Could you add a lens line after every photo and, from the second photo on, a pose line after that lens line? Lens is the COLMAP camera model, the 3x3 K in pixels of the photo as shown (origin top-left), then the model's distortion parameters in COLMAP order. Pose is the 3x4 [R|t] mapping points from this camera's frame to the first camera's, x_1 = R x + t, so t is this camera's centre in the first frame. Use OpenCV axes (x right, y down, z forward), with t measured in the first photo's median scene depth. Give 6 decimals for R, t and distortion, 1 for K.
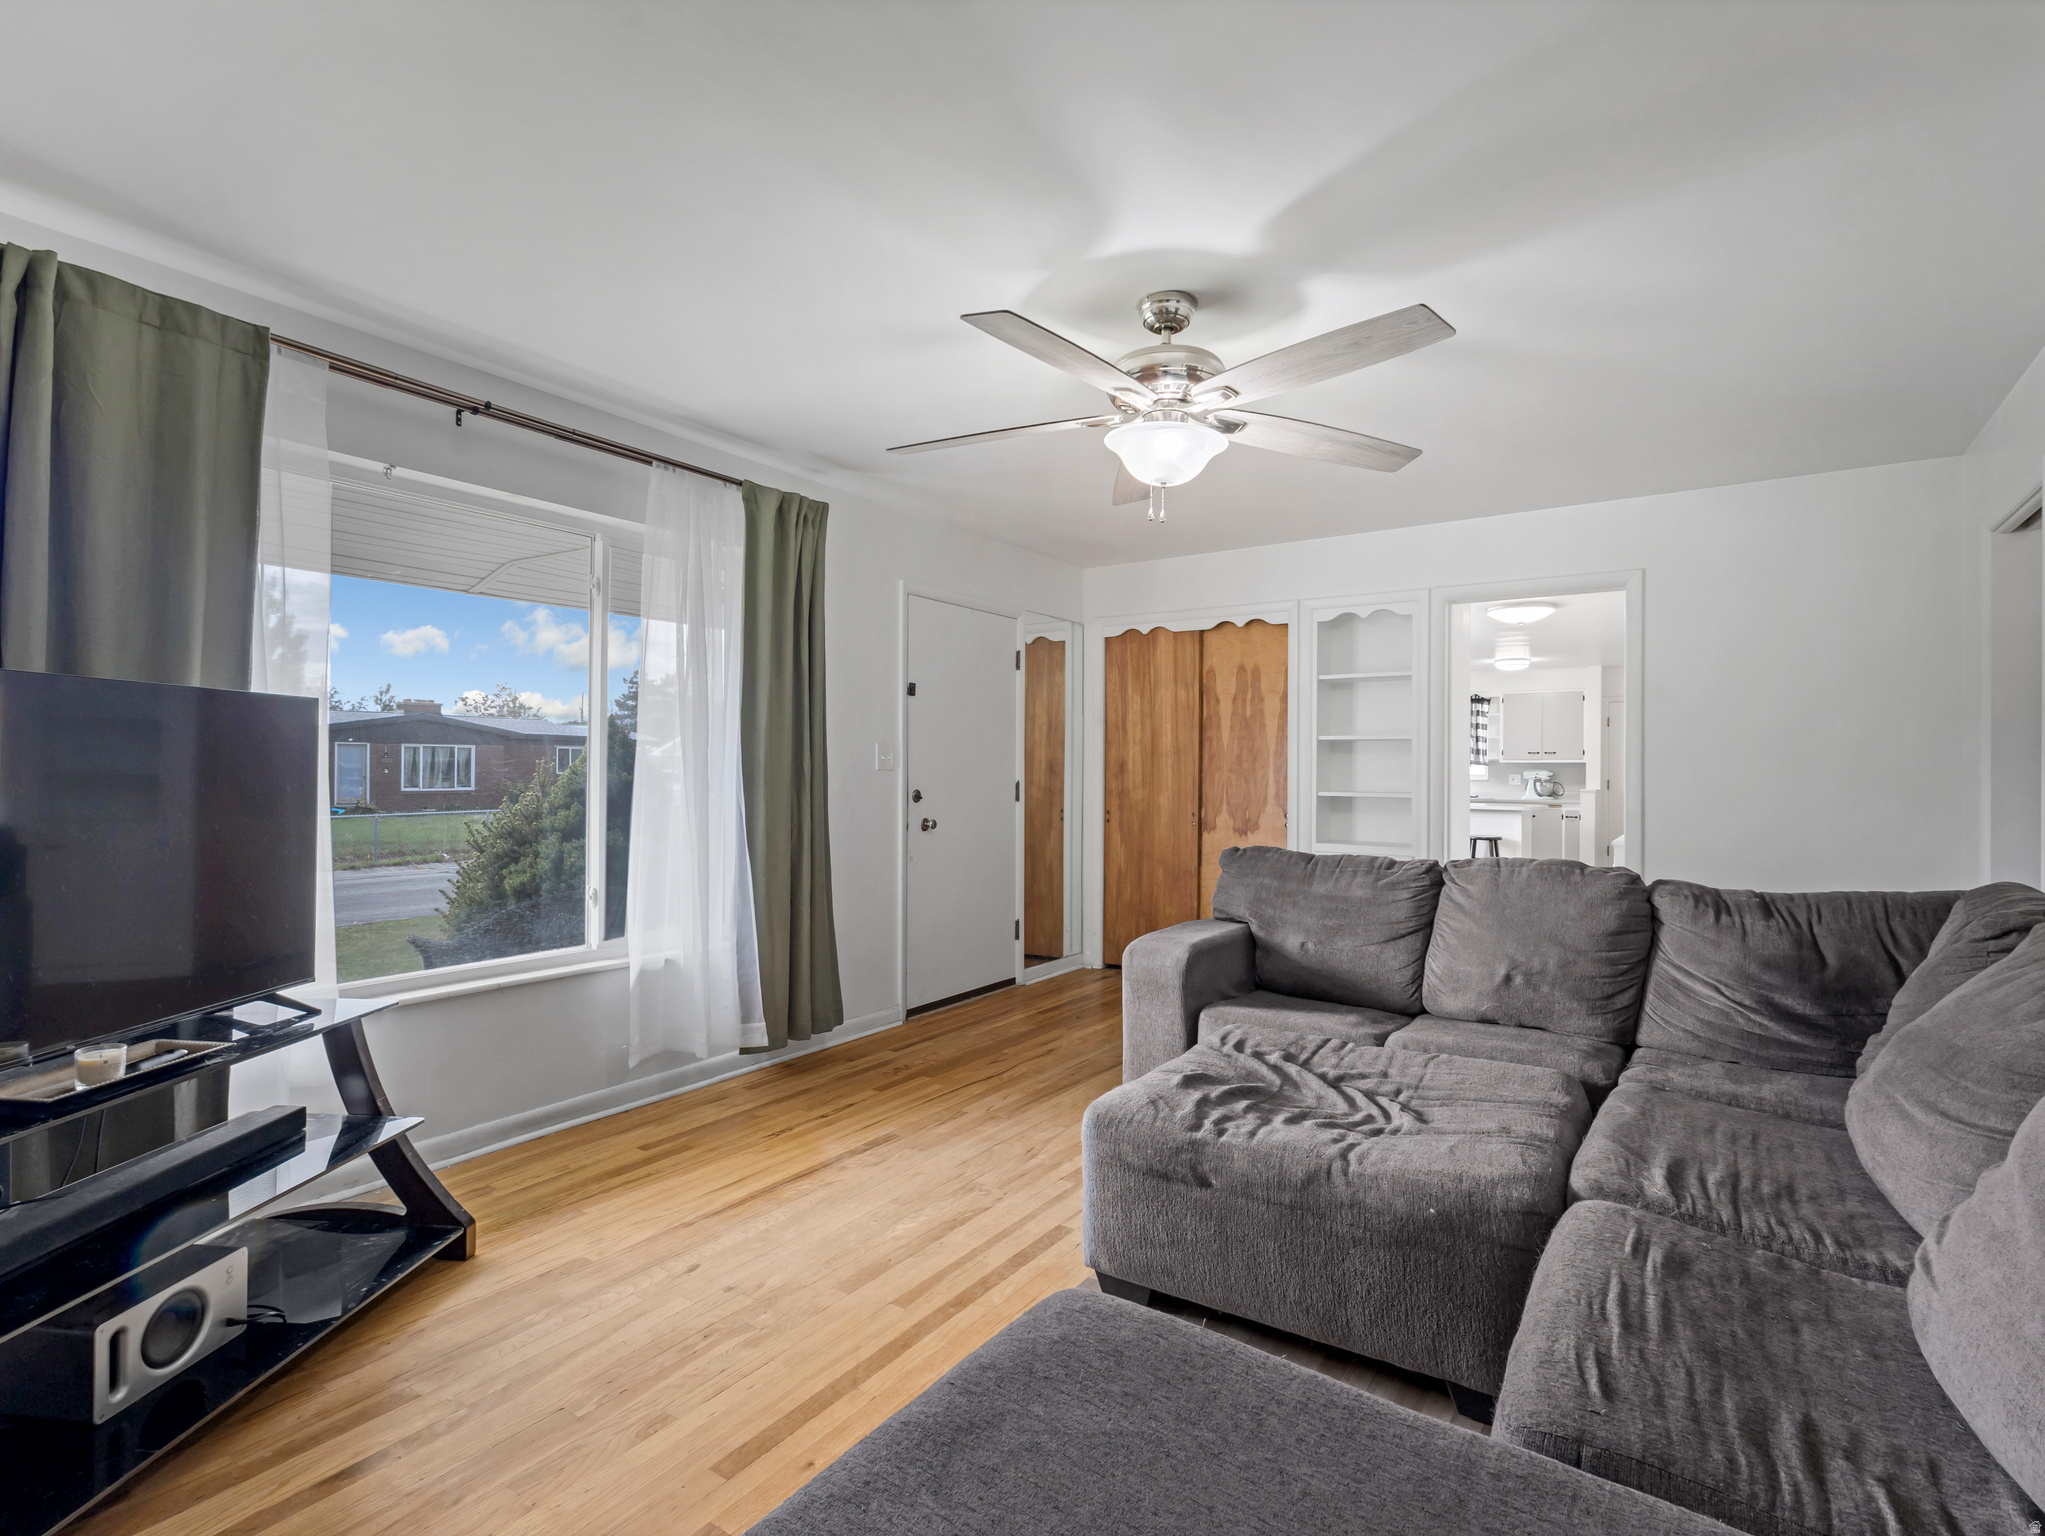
lens RADIAL K [[1007.4, 0, 1004.8], [0, 1007.4, 780.6], [0, 0, 1]] dist [0.008378, -0.003088]
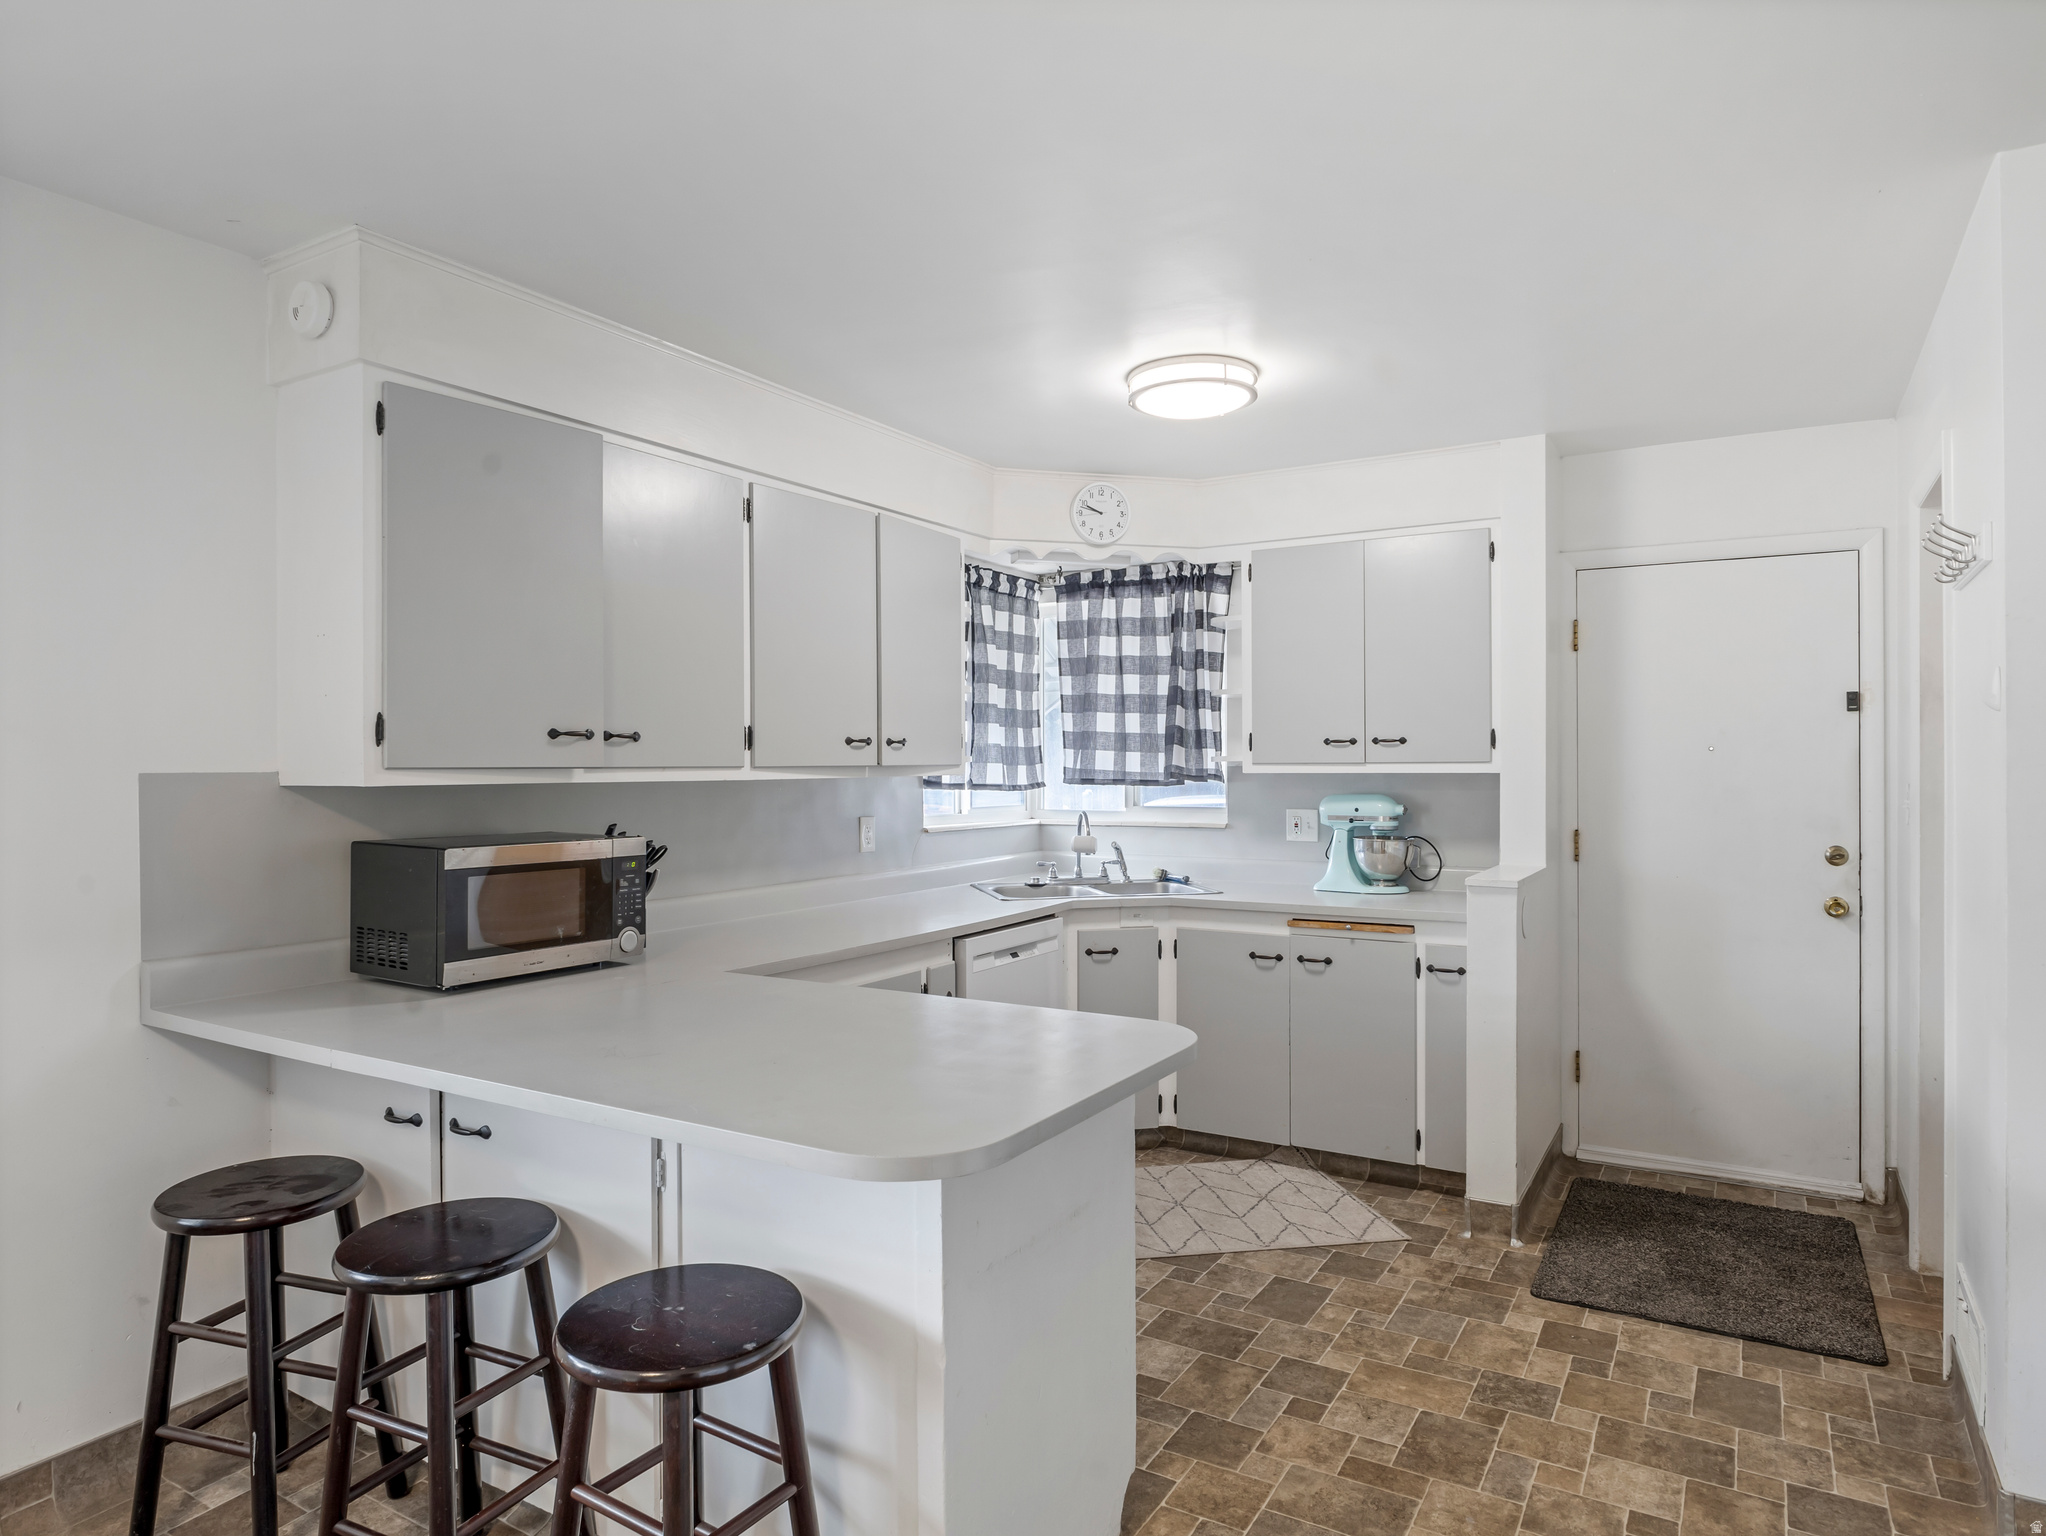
lens RADIAL K [[1188.4, 0, 1055.7], [0, 1188.4, 781.0], [0, 0, 1]] dist [-0.003300, 0.004290]
pose [[0.997186, -0.009210, 0.074398, 0.419284], [0.008647, 0.999932, 0.007887, -0.019785], [-0.074465, -0.007222, 0.997197, 0.663216]]
